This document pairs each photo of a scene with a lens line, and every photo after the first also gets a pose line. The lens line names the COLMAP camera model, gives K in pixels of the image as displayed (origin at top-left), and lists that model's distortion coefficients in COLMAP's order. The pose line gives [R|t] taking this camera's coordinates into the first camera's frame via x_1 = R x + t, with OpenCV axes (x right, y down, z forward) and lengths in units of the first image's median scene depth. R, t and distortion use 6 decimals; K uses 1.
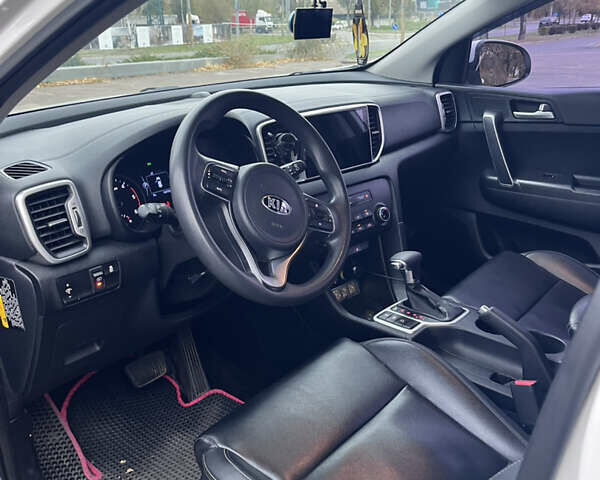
lens RADIAL K [[605.2, 0, 299.7], [0, 605.2, 236.9], [0, 0, 1]] dist [0.016571, 0.000000]
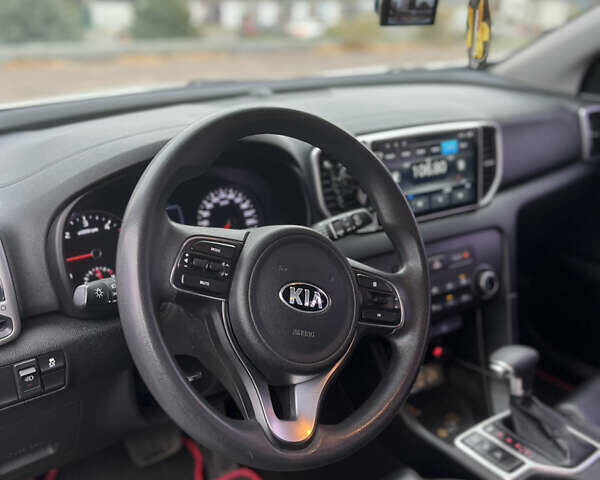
lens RADIAL K [[605.2, 0, 304.2], [0, 605.2, 243.1], [0, 0, 1]] dist [0.016571, 0.000000]
pose [[0.982192, 0.101989, -0.157788, 0.037874], [-0.096637, 0.994465, 0.041250, -0.096441], [0.161121, -0.025268, 0.986611, 0.287418]]
